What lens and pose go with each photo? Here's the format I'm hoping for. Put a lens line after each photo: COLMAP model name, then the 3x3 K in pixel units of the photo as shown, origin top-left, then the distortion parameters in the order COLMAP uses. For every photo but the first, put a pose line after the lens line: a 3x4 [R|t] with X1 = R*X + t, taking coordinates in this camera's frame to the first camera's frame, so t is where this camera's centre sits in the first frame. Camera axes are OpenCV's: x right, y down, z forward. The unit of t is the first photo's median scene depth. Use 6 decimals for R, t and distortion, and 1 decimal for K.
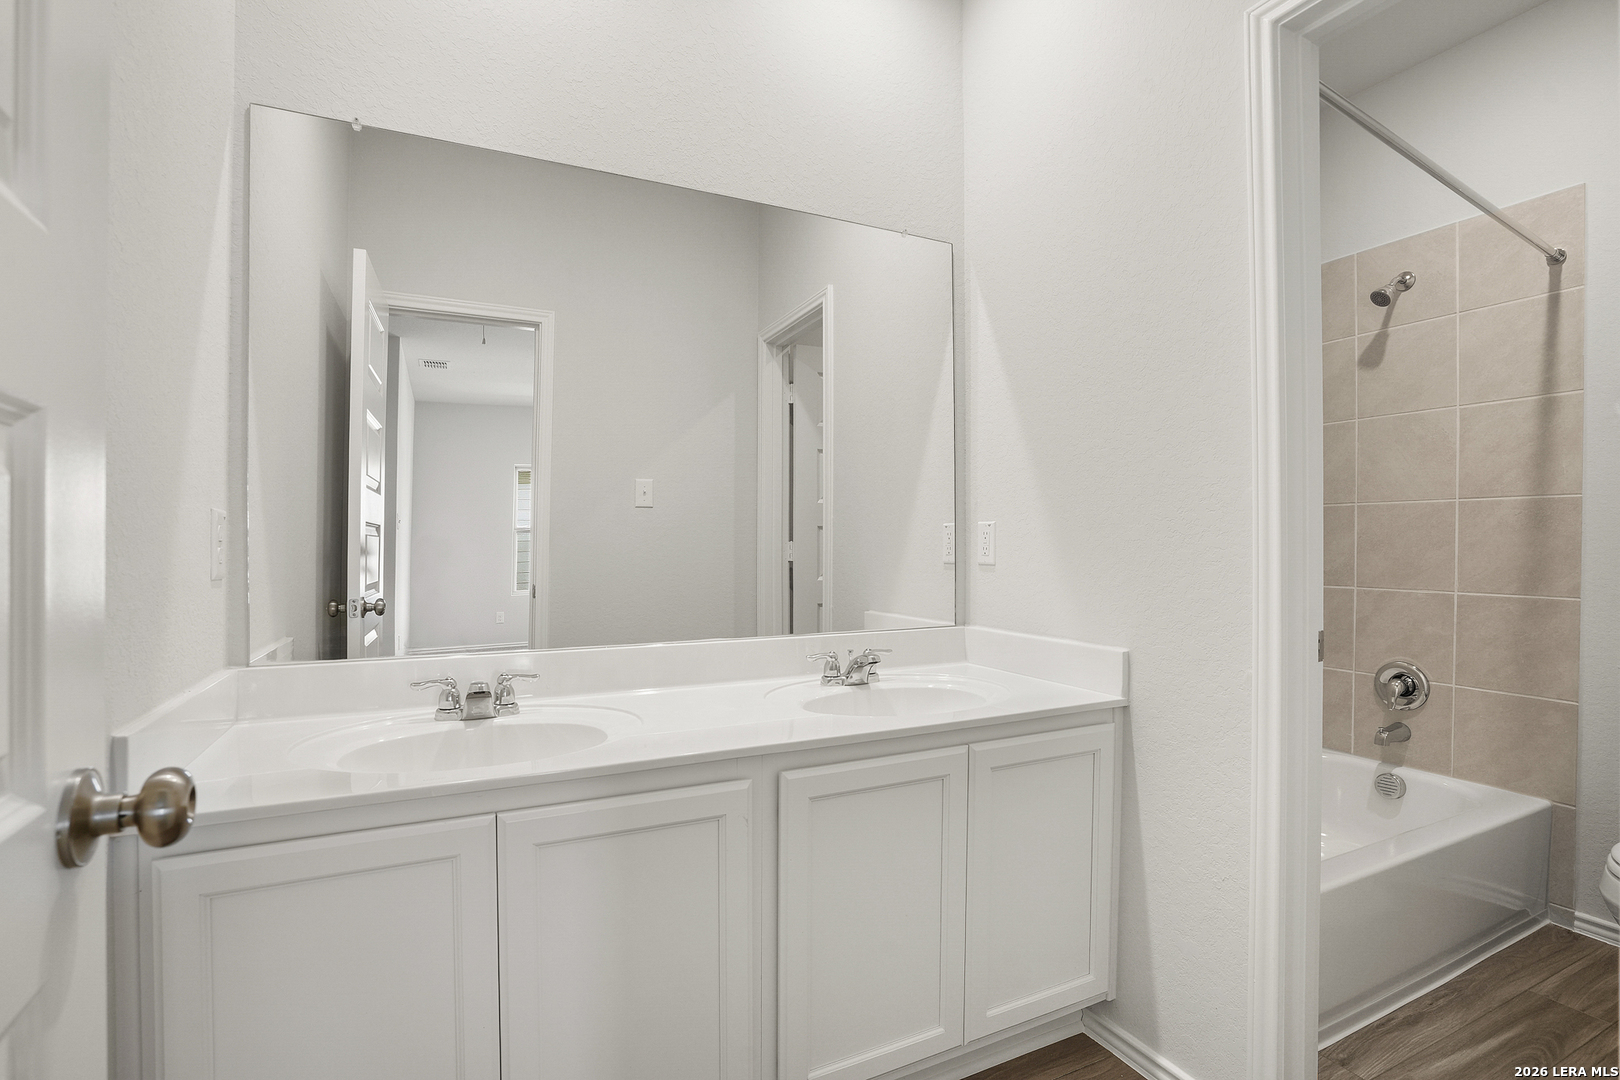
lens RADIAL K [[751.0, 0, 812.0], [0, 751.0, 546.8], [0, 0, 1]] dist [-0.046018, 0.015798]
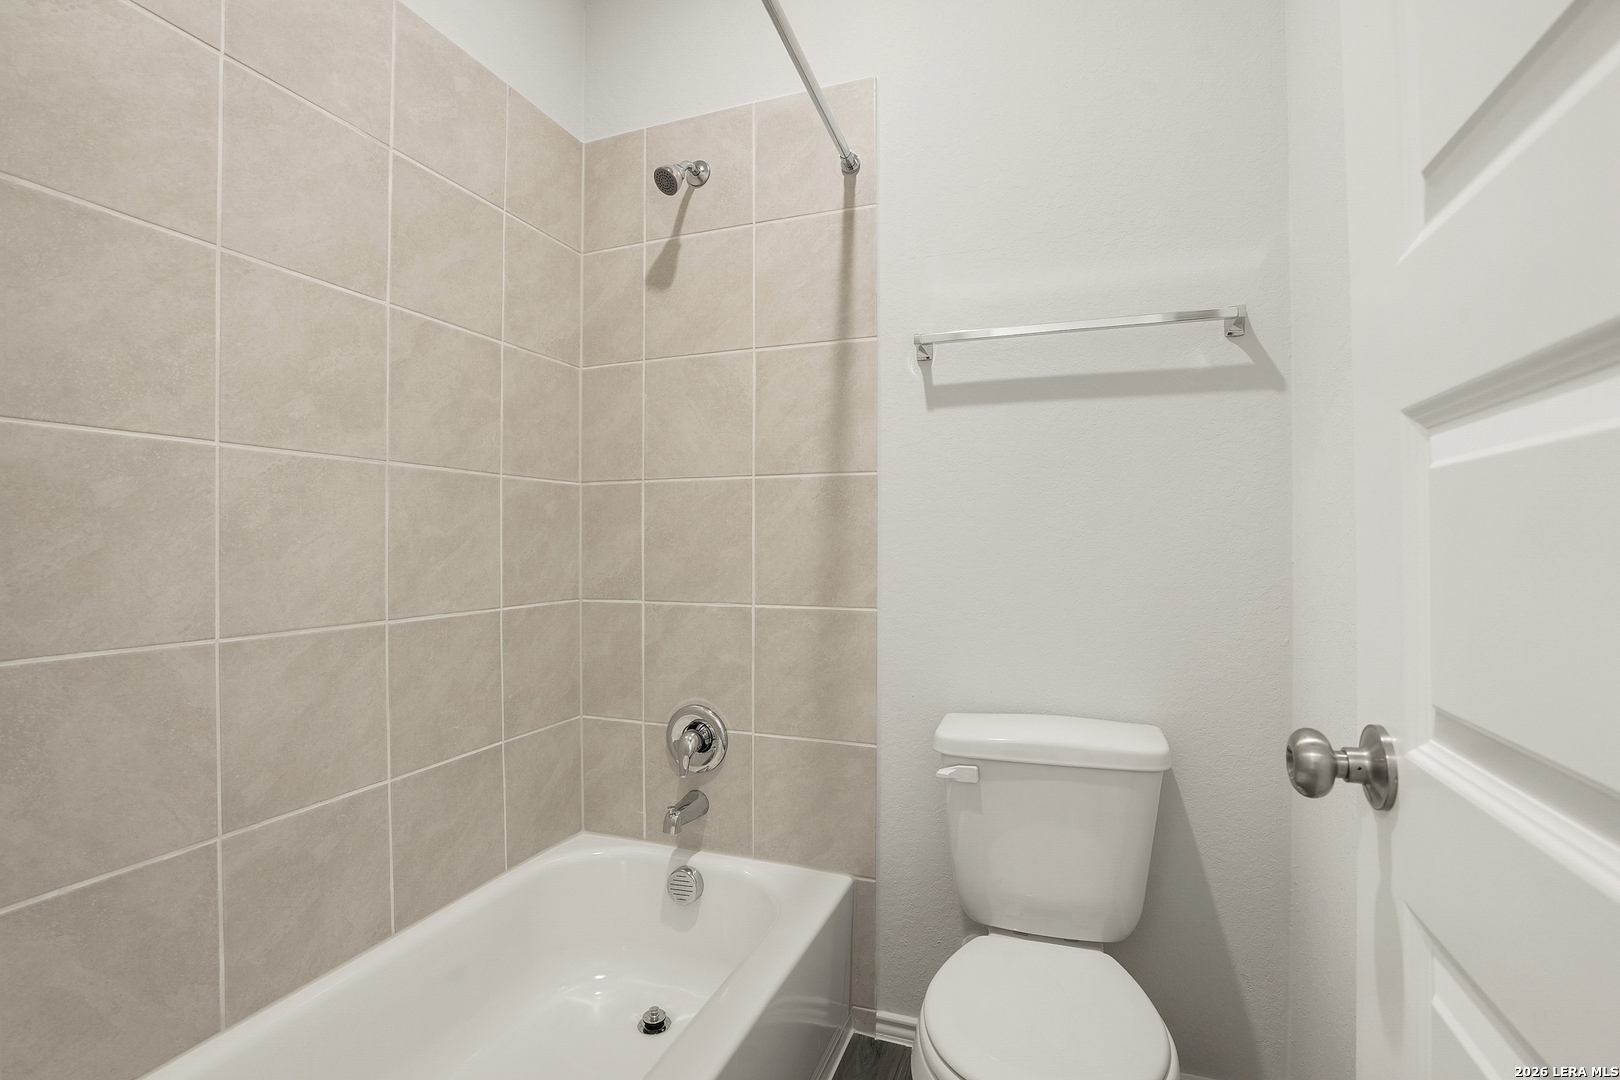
lens RADIAL K [[751.0, 0, 812.0], [0, 751.0, 546.8], [0, 0, 1]] dist [-0.046018, 0.015798]
pose [[0.736530, -0.014569, 0.676248, 0.421587], [0.010382, 0.999894, 0.010234, -0.002166], [-0.676325, -0.000517, 0.736603, 0.413451]]
